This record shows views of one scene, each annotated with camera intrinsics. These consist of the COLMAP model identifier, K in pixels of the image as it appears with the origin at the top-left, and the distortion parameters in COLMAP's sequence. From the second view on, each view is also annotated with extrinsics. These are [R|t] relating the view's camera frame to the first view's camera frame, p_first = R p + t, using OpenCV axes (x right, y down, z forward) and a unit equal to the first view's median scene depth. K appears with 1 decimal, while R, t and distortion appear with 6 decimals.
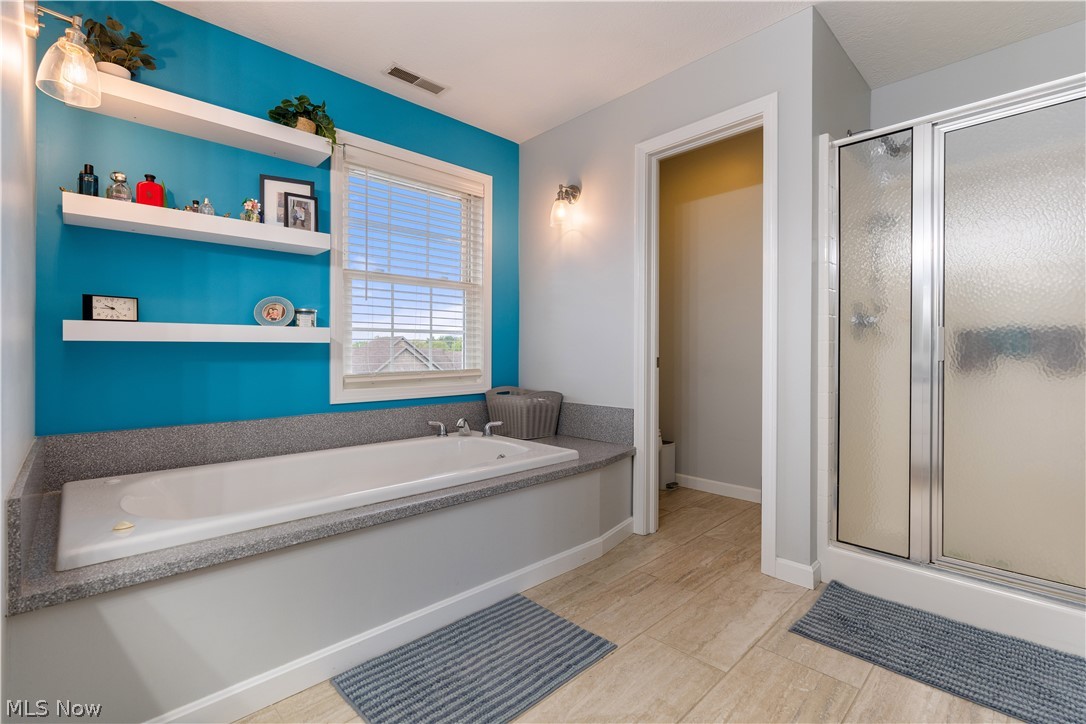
lens RADIAL K [[486.9, 0, 543.0], [0, 486.9, 362.0], [0, 0, 1]] dist [-0.017036, 0.008515]
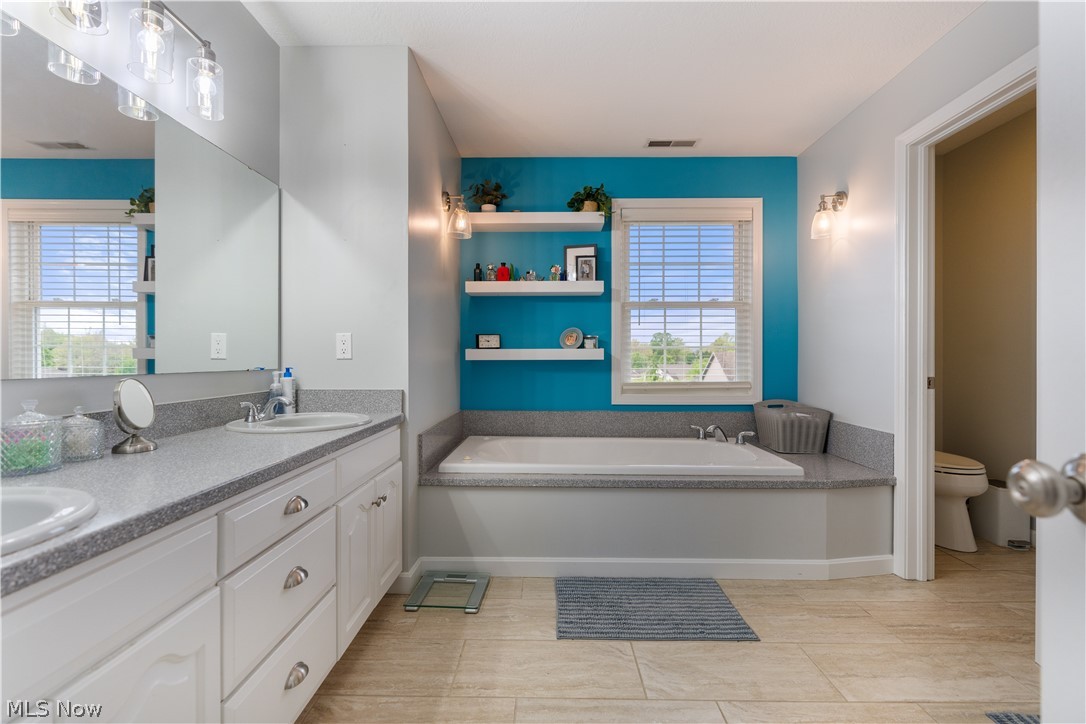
lens RADIAL K [[489.9, 0, 545.0], [0, 489.9, 371.3], [0, 0, 1]] dist [-0.009550, -0.000709]
pose [[0.704786, 0.023386, -0.709034, 0.428831], [-0.014818, 0.999724, 0.018245, -0.029686], [0.709265, -0.002353, 0.704938, -0.096459]]
